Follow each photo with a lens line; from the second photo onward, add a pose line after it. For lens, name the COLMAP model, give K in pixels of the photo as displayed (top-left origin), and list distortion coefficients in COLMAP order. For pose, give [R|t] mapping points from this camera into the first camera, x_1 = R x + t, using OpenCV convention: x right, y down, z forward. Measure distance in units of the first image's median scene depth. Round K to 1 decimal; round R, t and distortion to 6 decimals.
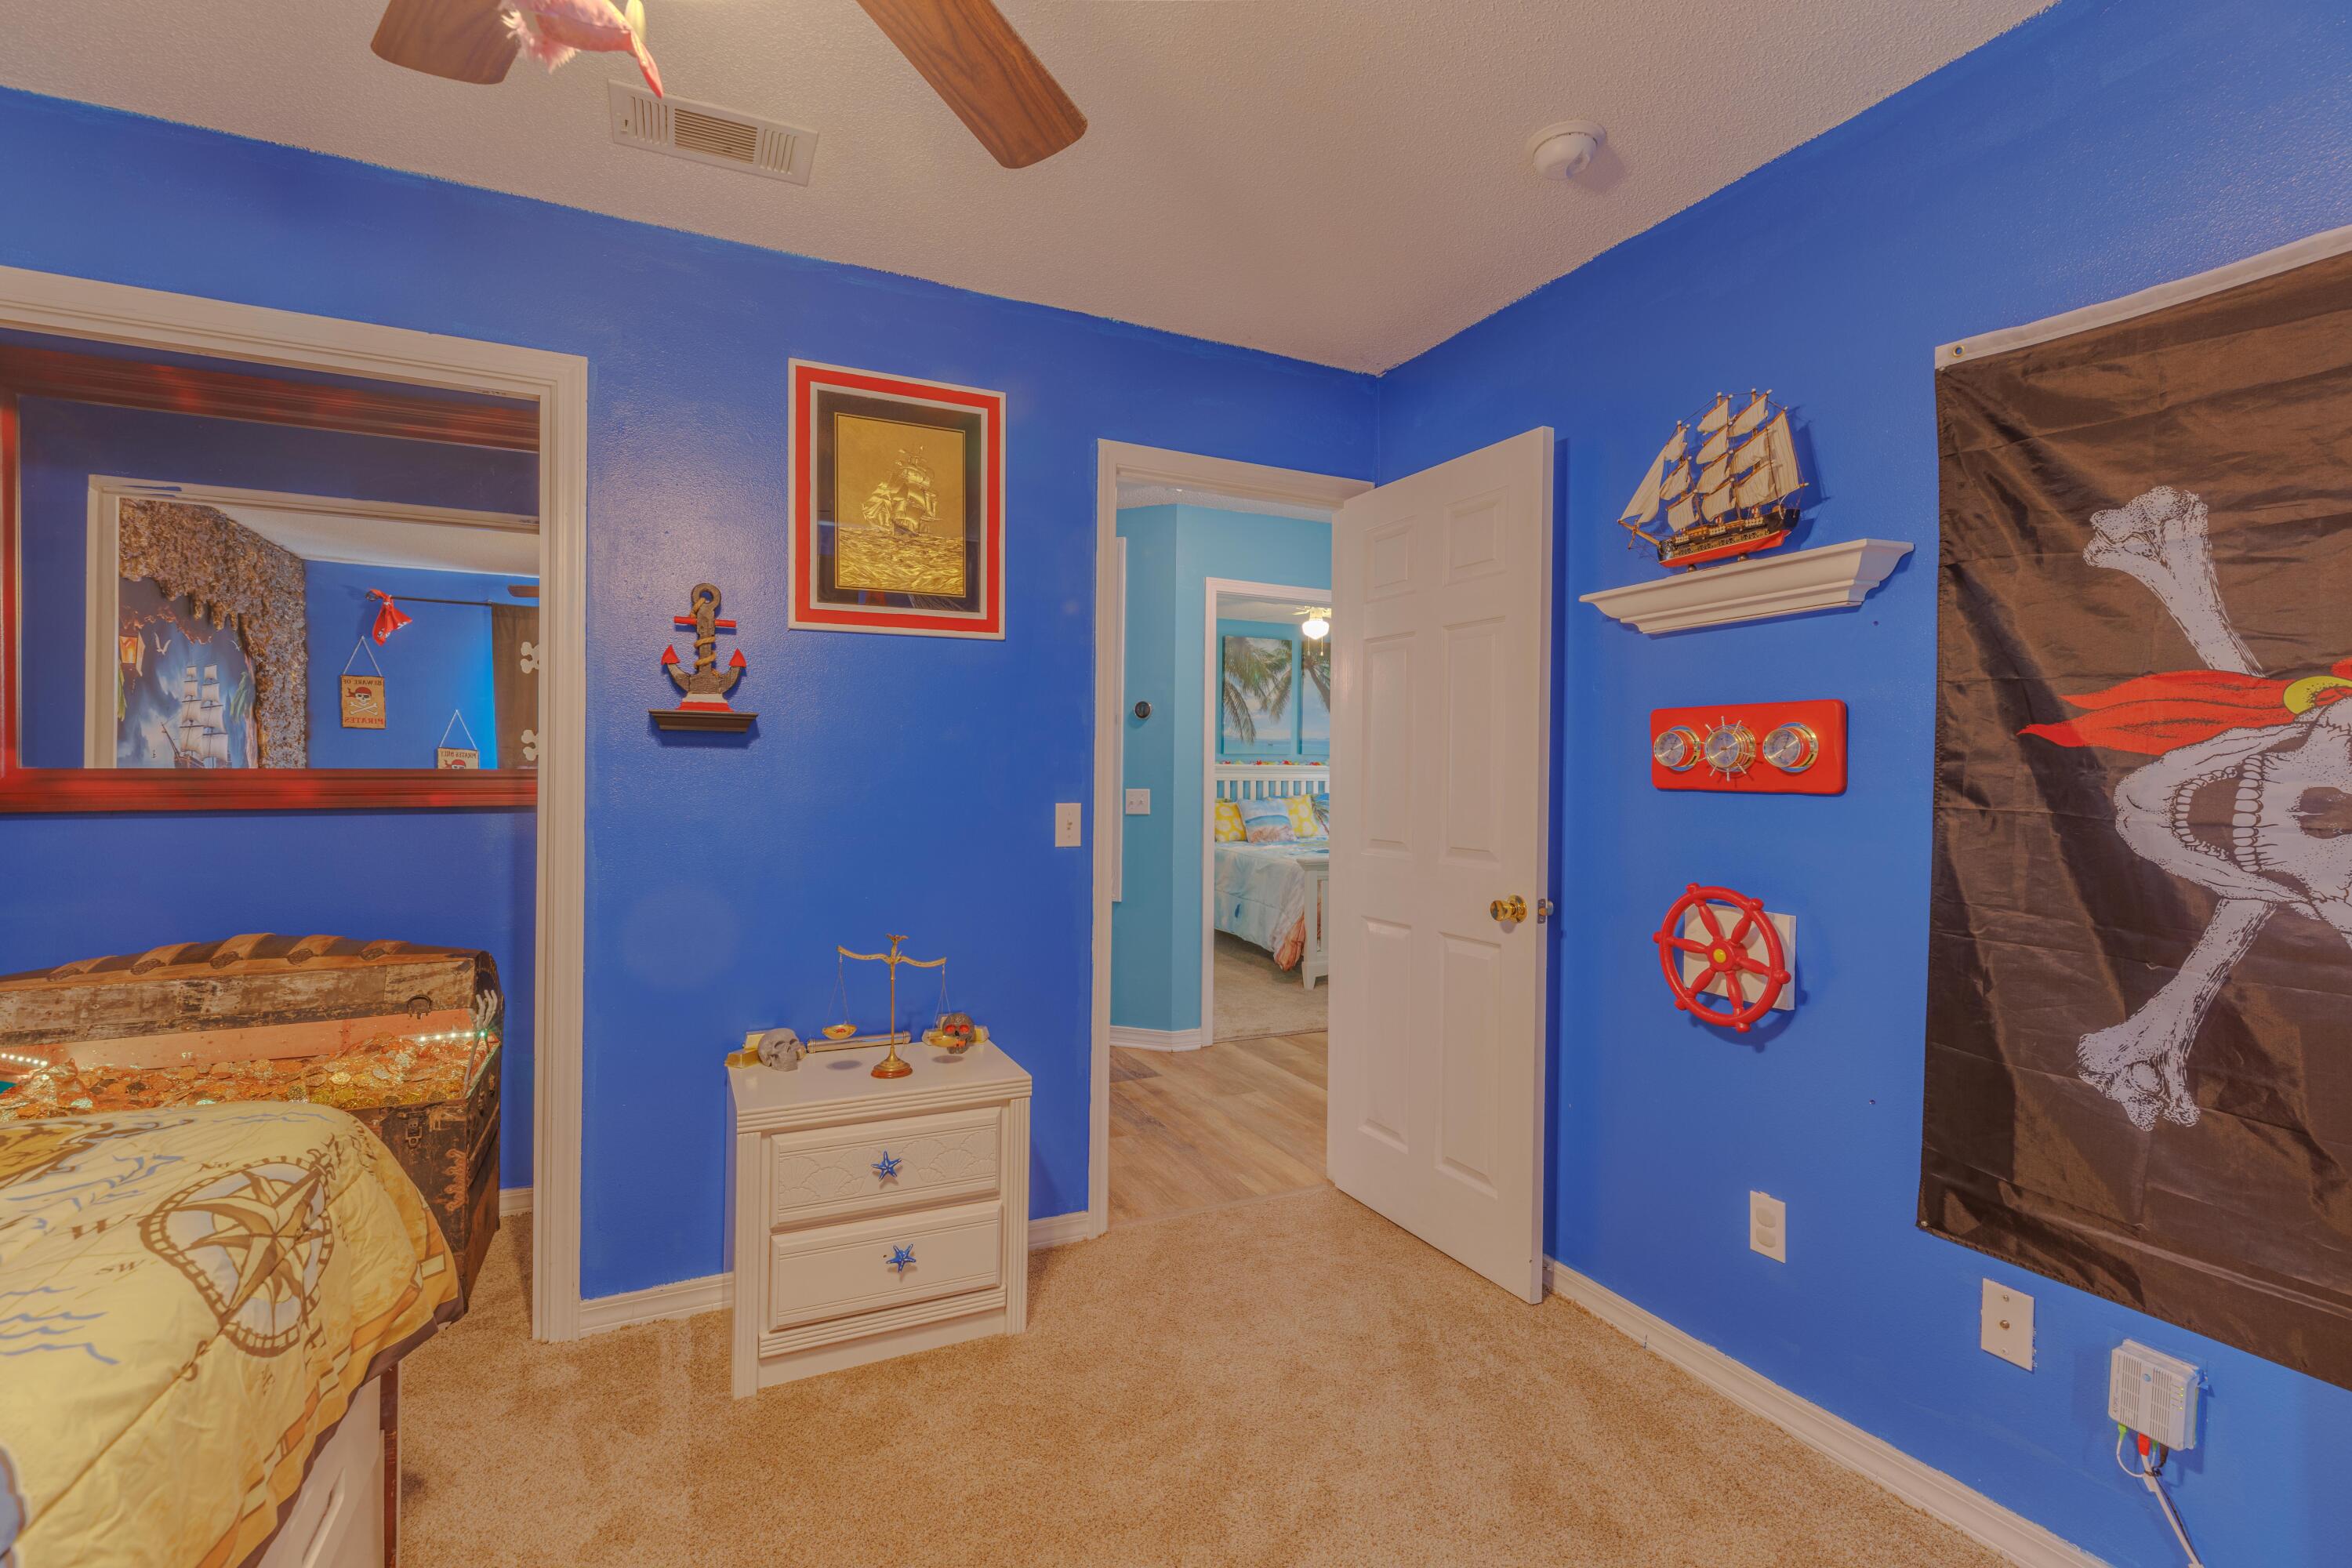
lens RADIAL K [[1052.0, 0, 1178.9], [0, 1052.0, 784.9], [0, 0, 1]] dist [0.005093, -0.001083]
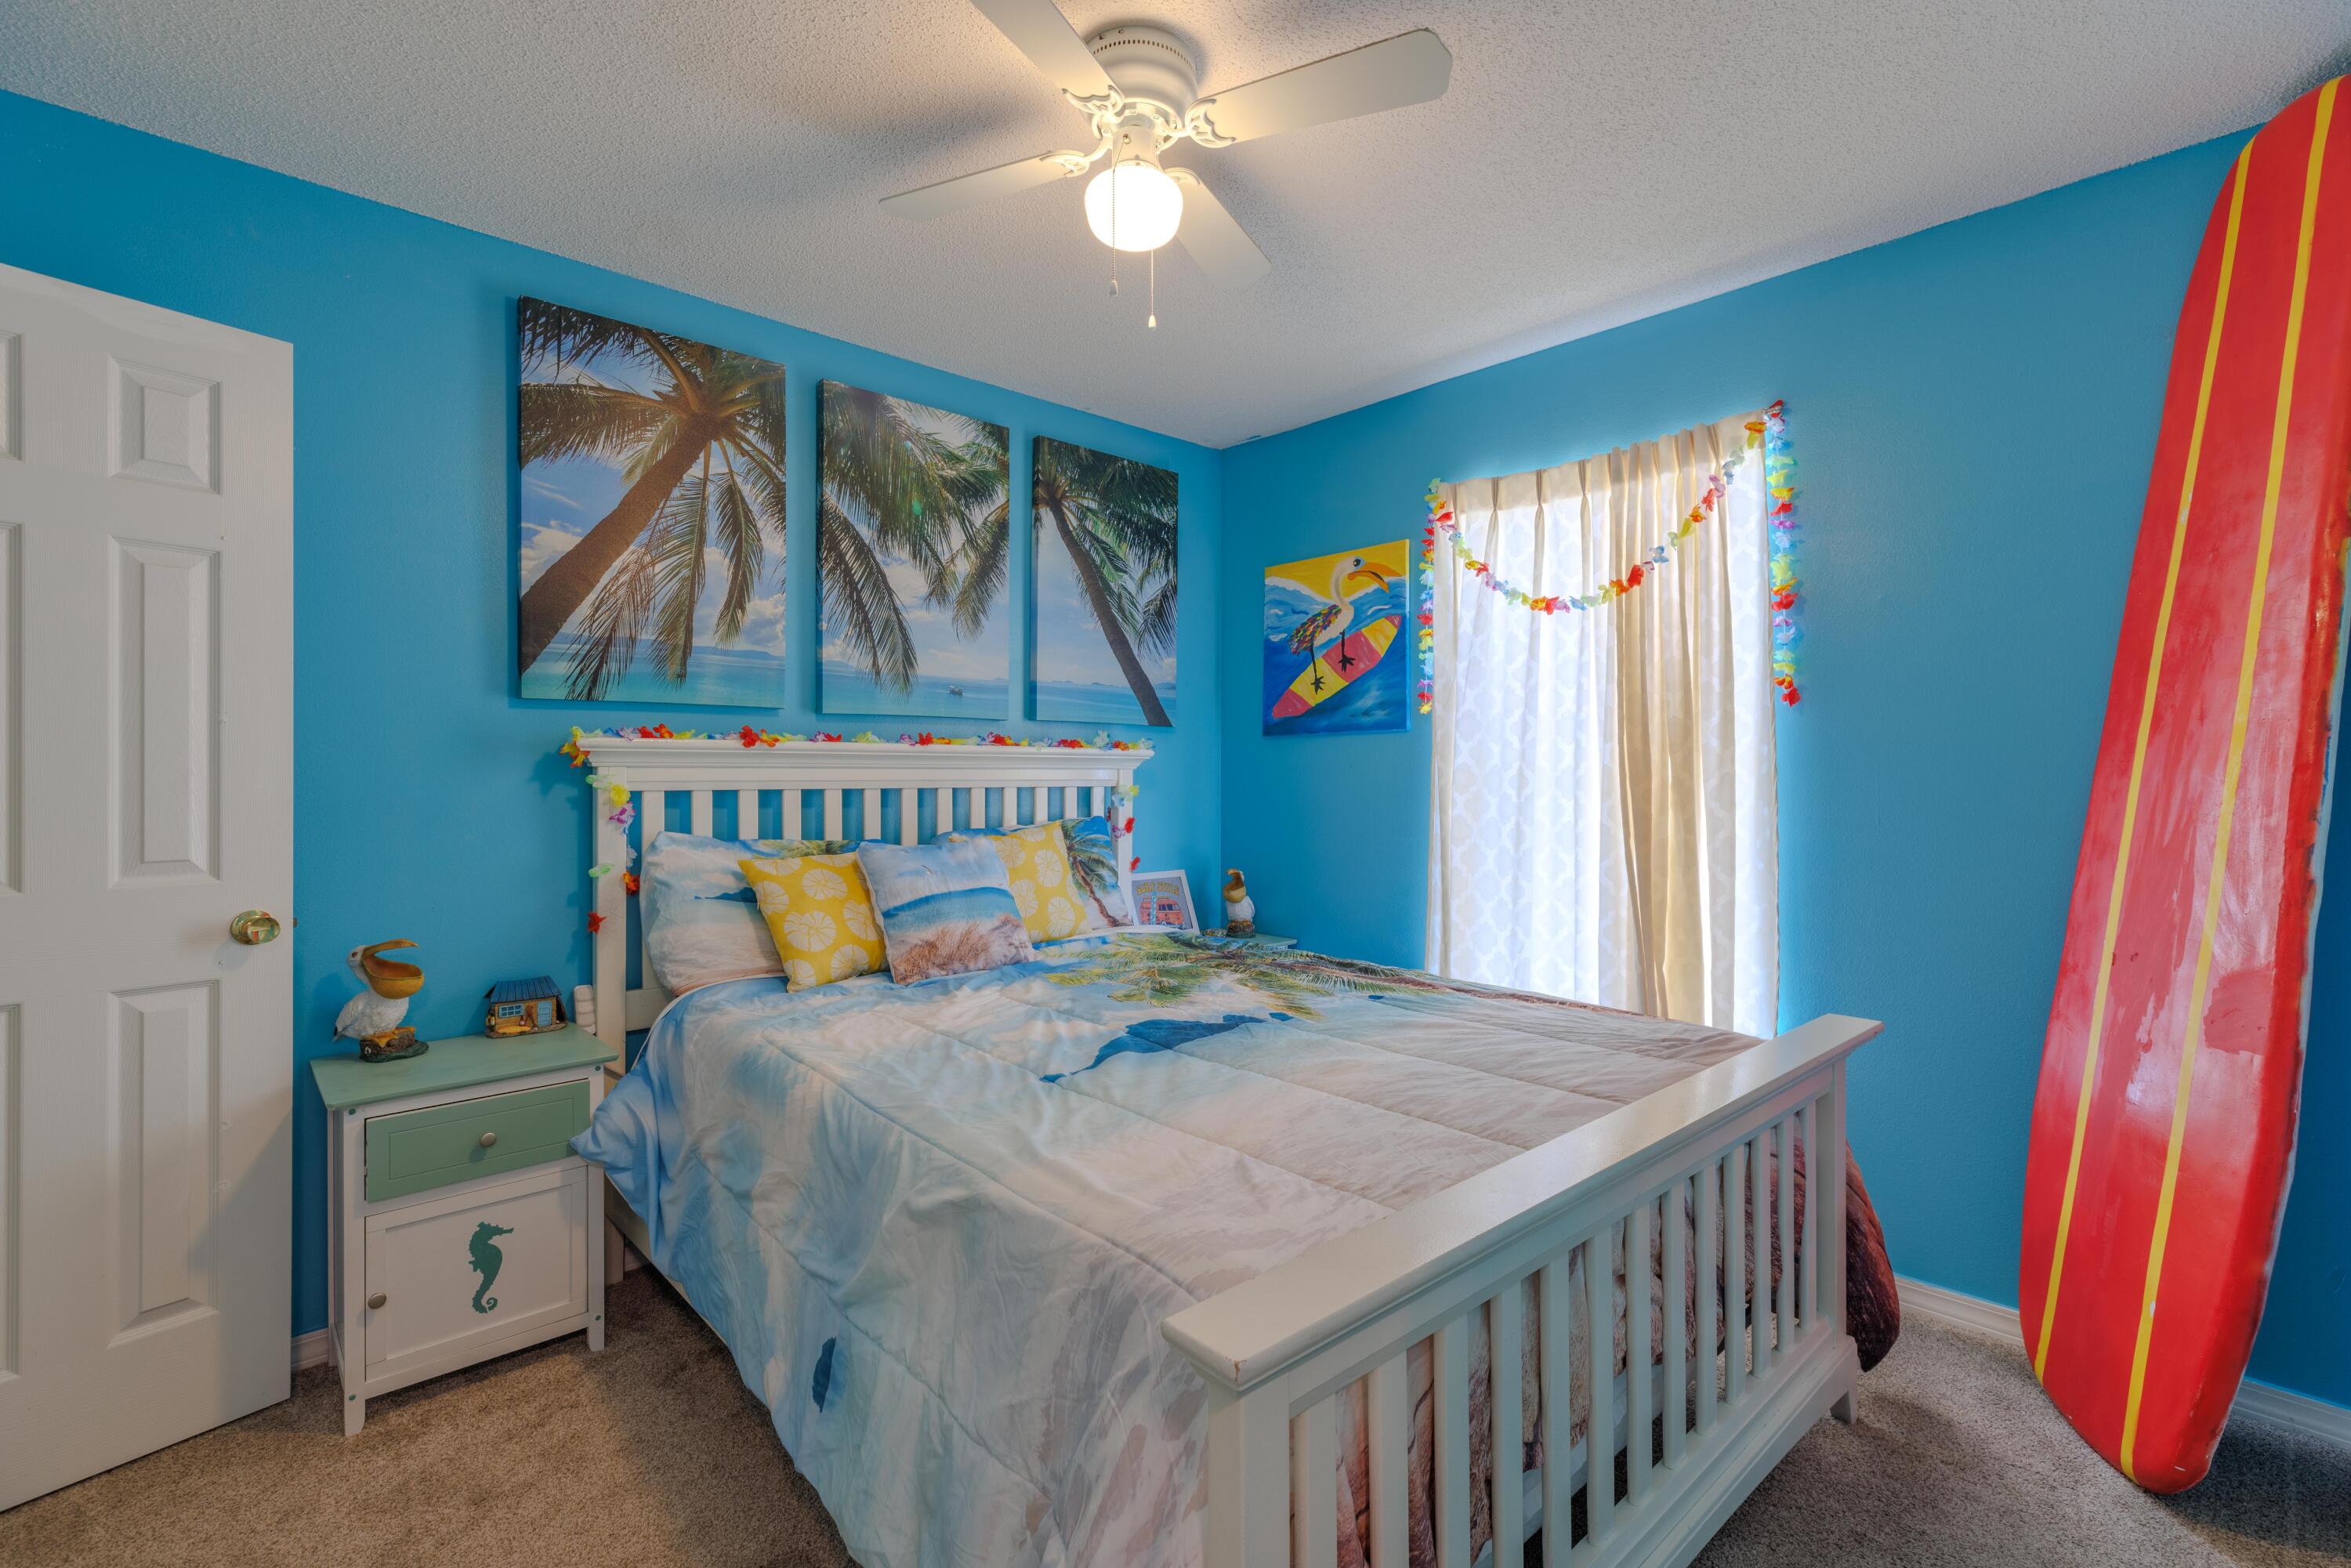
lens RADIAL K [[1051.6, 0, 1165.0], [0, 1051.6, 773.6], [0, 0, 1]] dist [0.005093, -0.001083]
pose [[0.957082, -0.007207, 0.289726, 0.049277], [0.009883, 0.999921, -0.007774, -0.005414], [-0.289648, 0.010304, 0.957078, 0.618245]]
